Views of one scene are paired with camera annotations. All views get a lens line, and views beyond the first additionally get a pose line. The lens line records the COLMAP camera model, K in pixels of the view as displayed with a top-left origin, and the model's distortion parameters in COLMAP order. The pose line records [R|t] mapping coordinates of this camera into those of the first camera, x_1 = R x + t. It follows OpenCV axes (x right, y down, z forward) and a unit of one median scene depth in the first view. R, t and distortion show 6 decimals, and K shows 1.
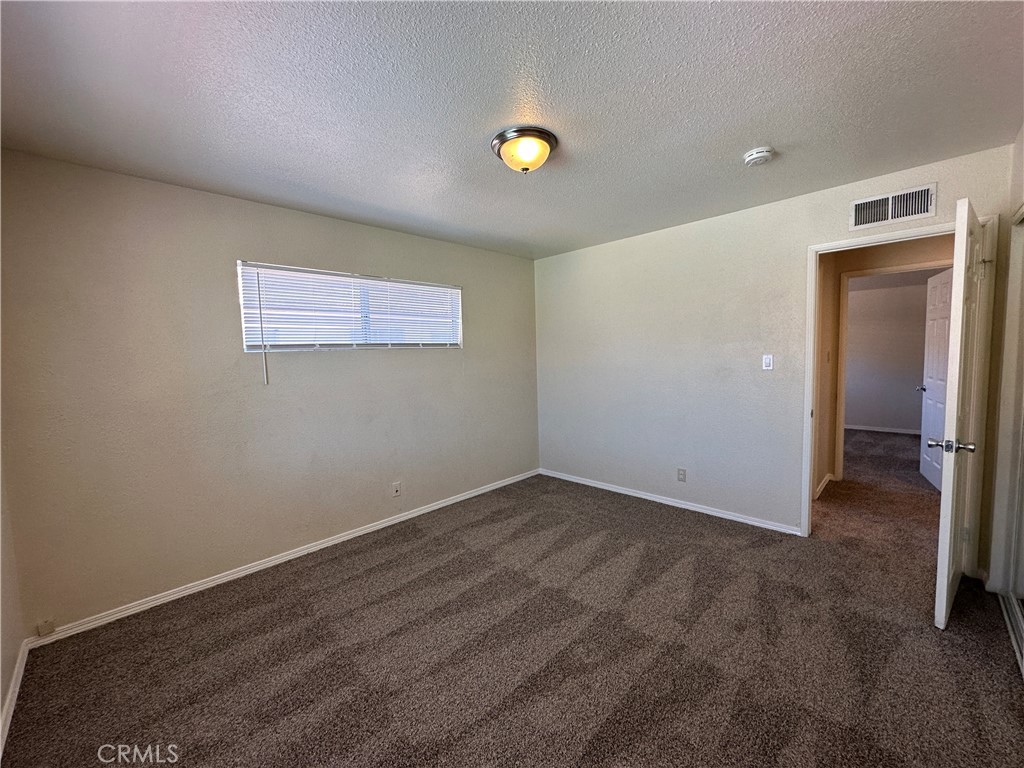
lens RADIAL K [[409.8, 0, 510.6], [0, 409.8, 387.1], [0, 0, 1]] dist [0.003616, -0.000147]
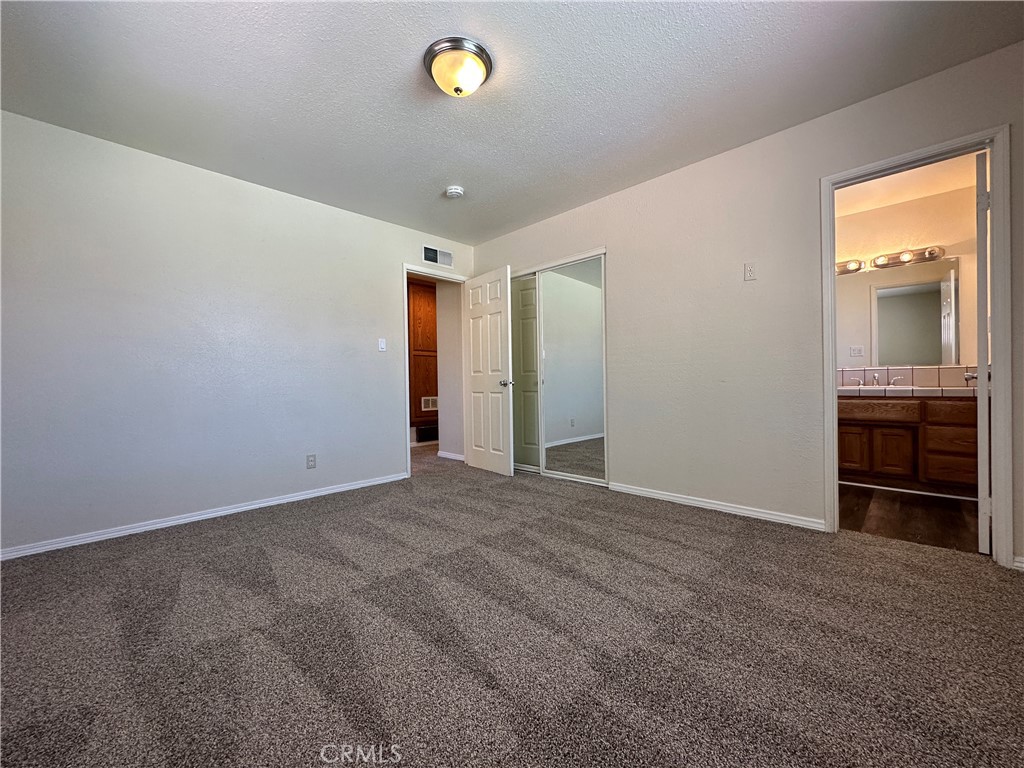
lens RADIAL K [[409.8, 0, 508.0], [0, 409.8, 383.7], [0, 0, 1]] dist [0.003616, -0.000147]
pose [[0.012992, 0.023561, 0.999638, -0.722156], [0.099984, 0.994681, -0.024744, 0.147324], [-0.994904, 0.100269, 0.010567, 0.737447]]
